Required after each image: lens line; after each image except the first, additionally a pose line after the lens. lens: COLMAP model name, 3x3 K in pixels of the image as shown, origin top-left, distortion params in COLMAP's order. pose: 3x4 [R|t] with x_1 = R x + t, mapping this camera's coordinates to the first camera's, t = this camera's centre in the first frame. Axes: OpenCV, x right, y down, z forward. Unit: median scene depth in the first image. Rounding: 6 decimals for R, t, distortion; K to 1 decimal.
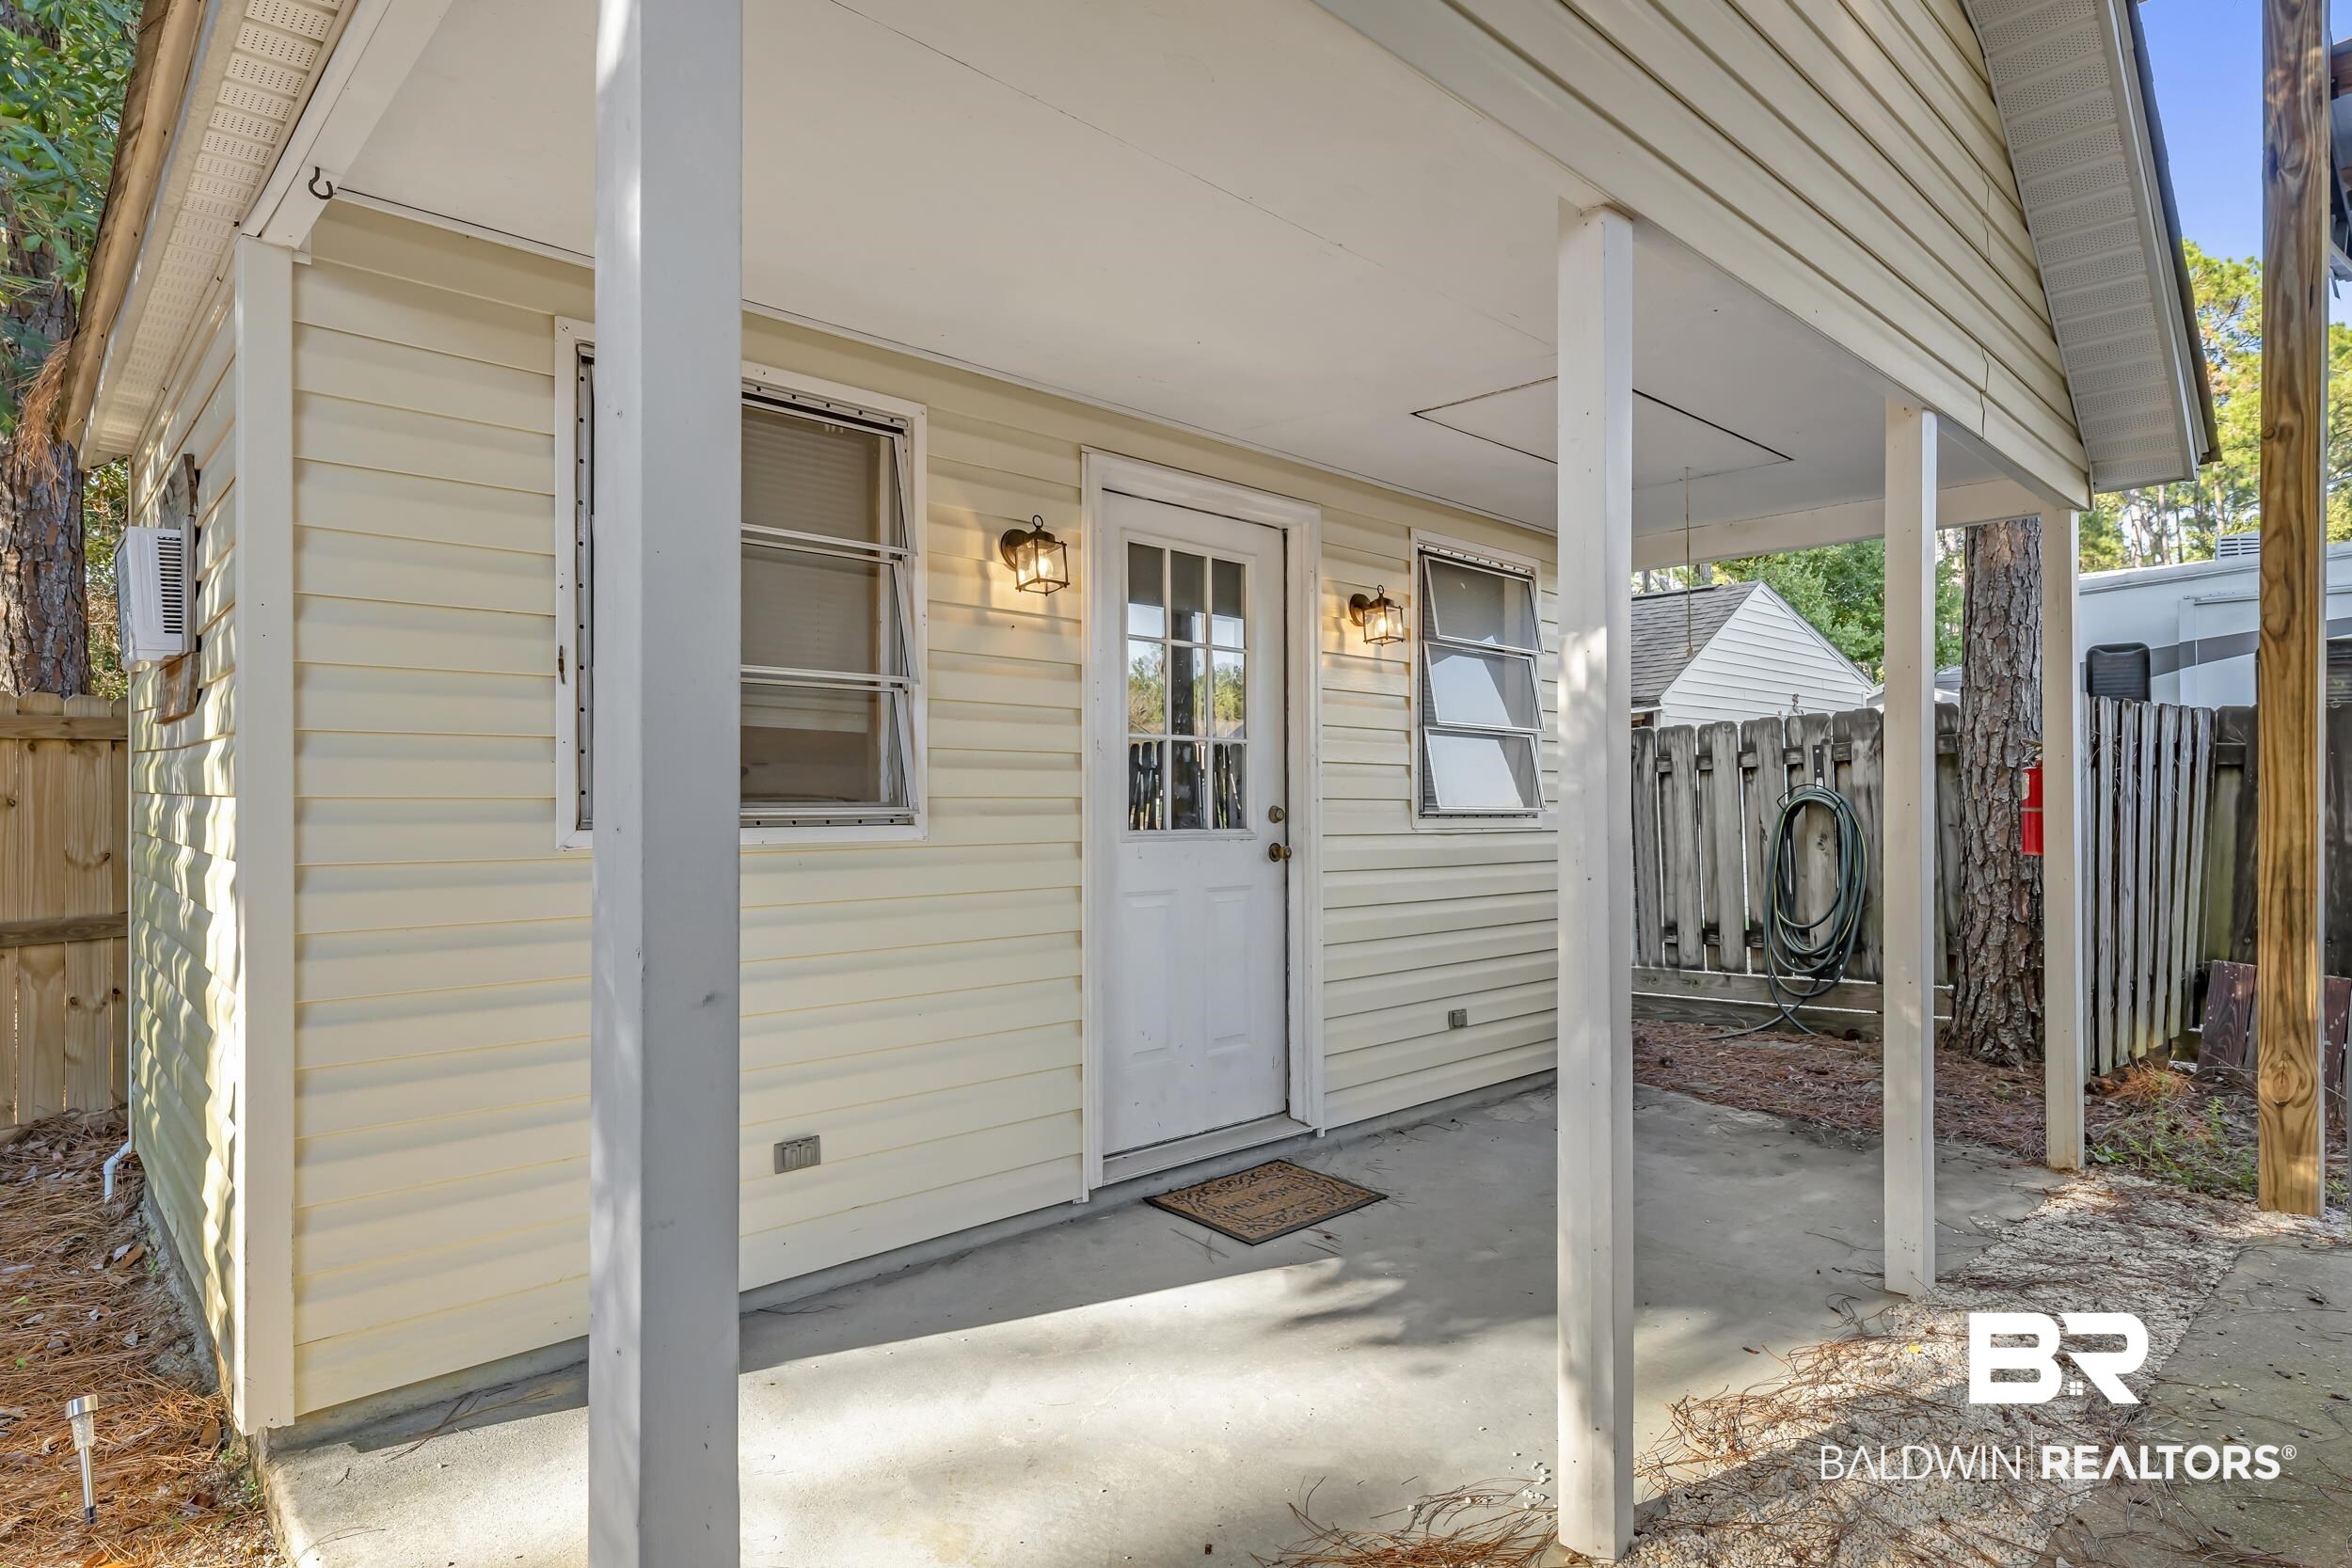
lens RADIAL K [[1261.2, 0, 1169.9], [0, 1261.2, 738.5], [0, 0, 1]] dist [0.005166, 0.000734]
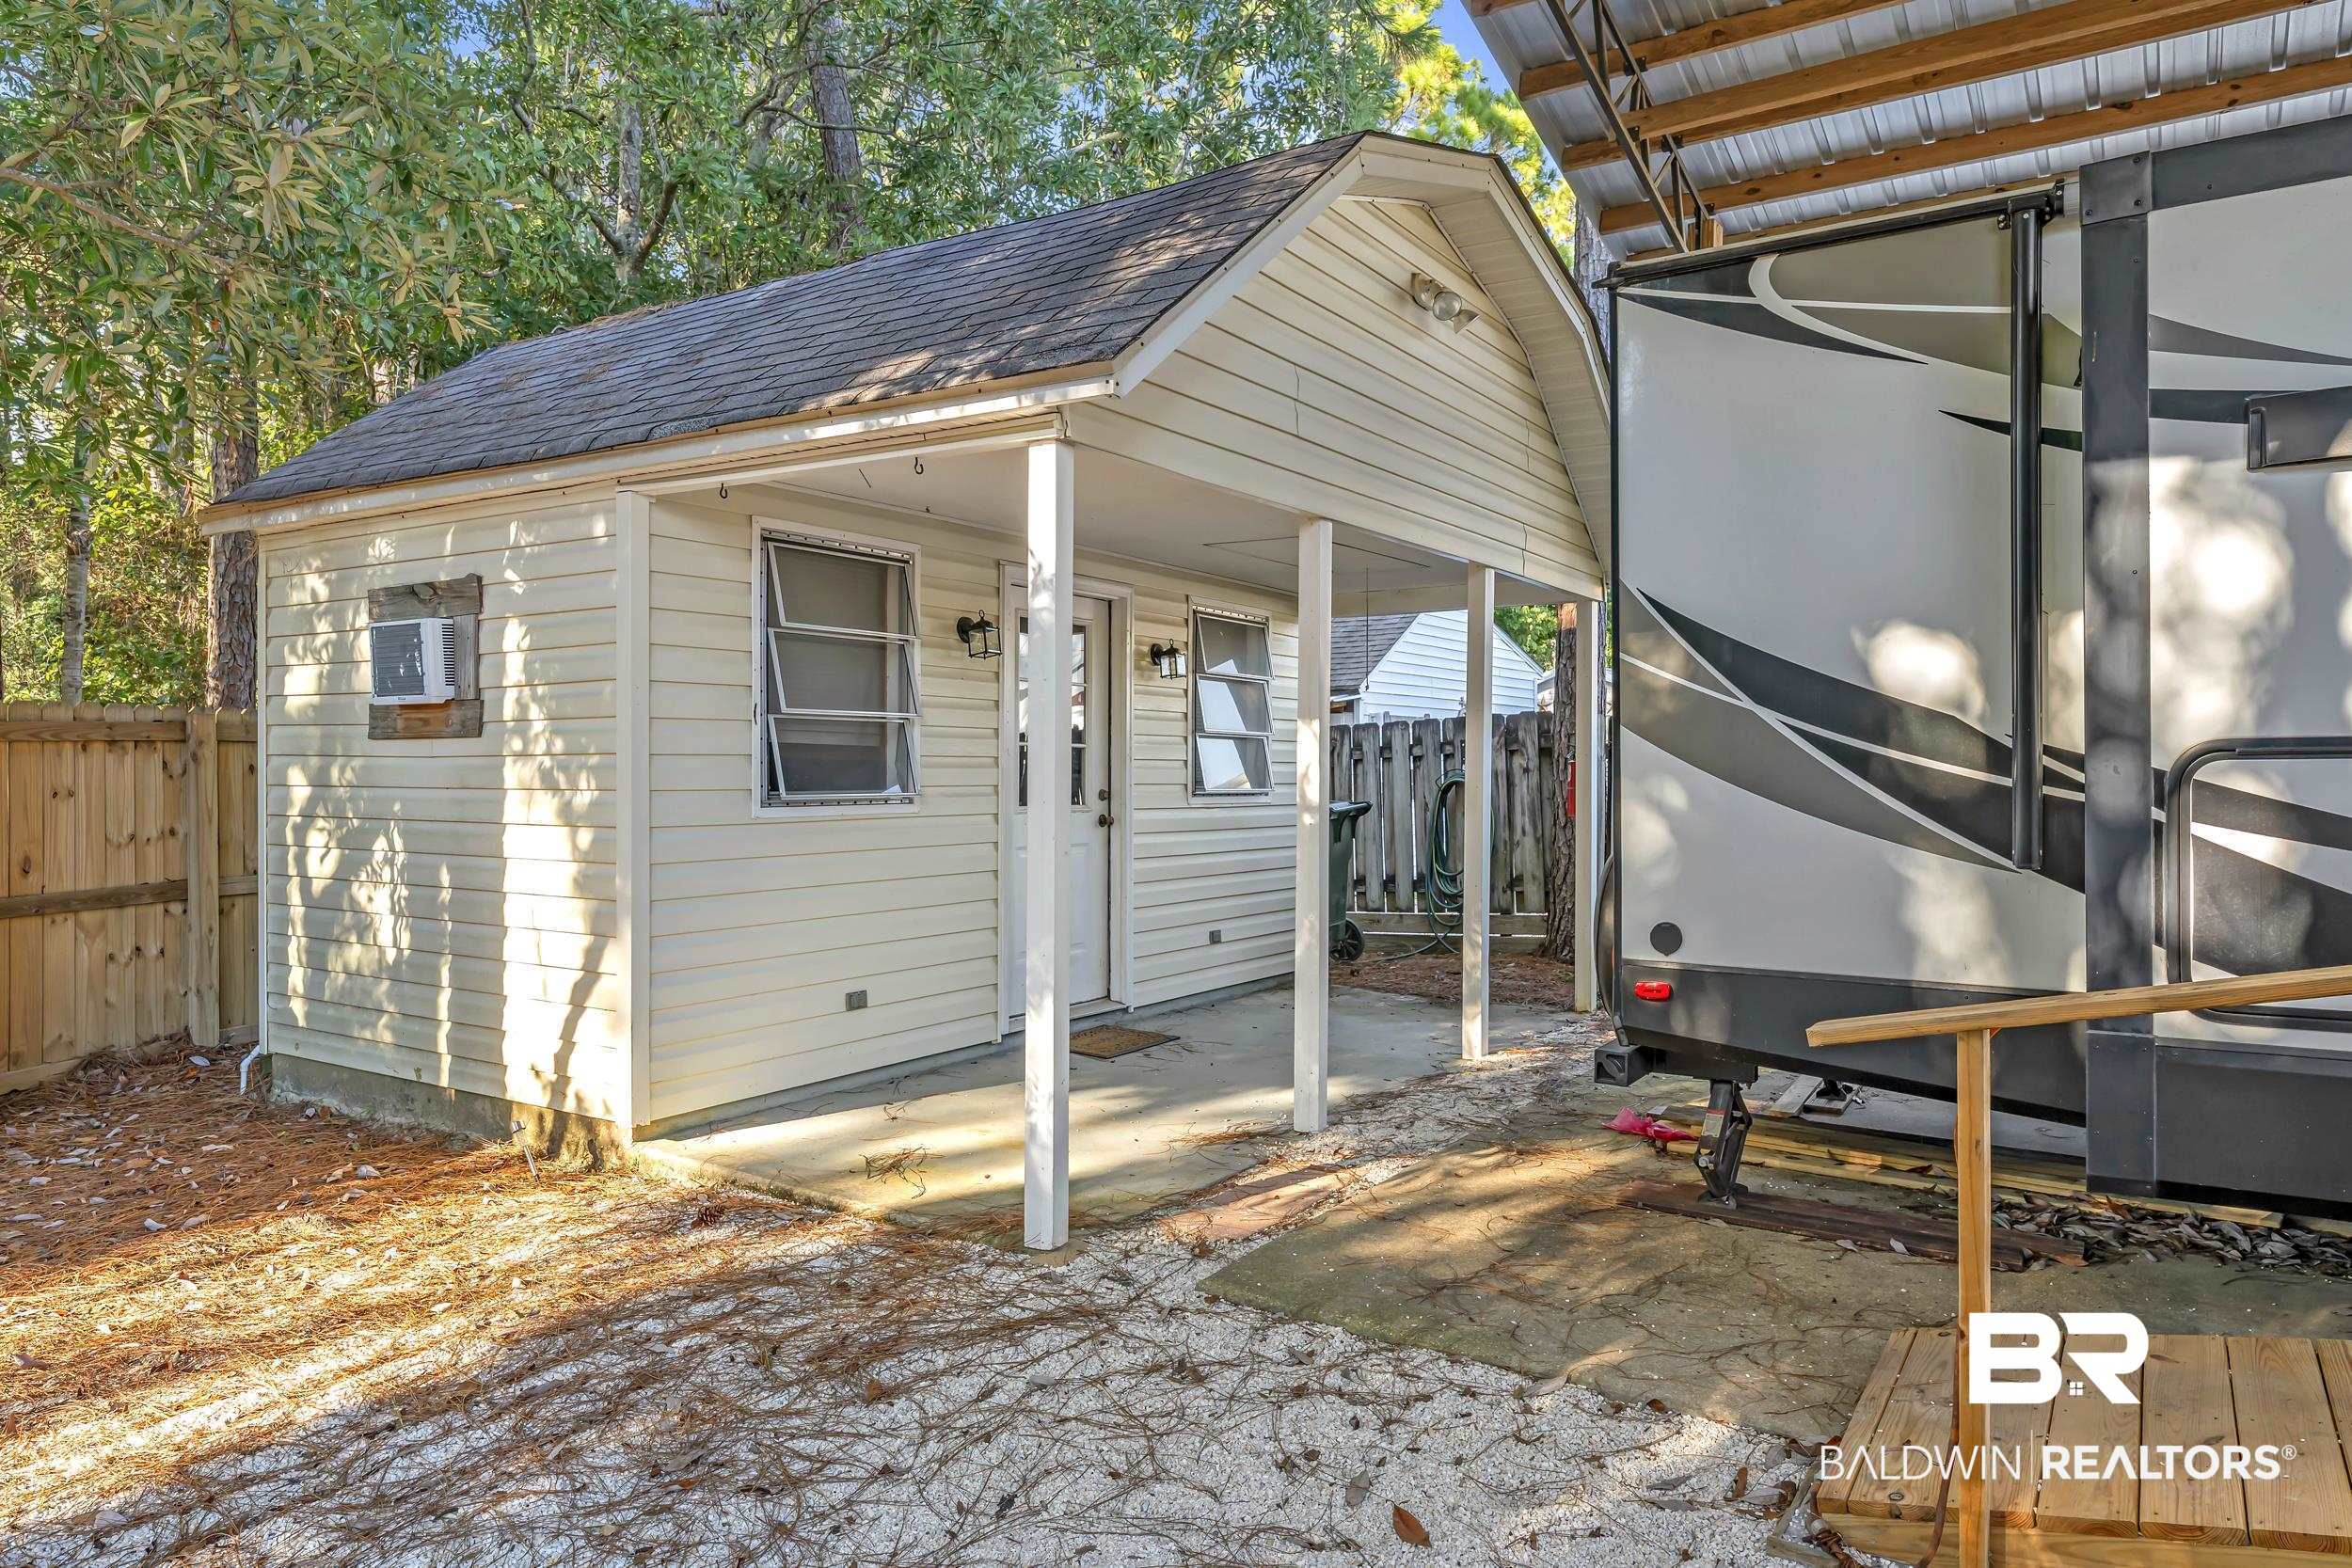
lens RADIAL K [[1261.2, 0, 1169.9], [0, 1261.2, 738.5], [0, 0, 1]] dist [0.005166, 0.000734]
pose [[0.975850, 0.002256, 0.218432, -0.141010], [-0.005867, 0.999857, 0.015887, -0.026106], [-0.218365, -0.016785, 0.975723, -0.396661]]
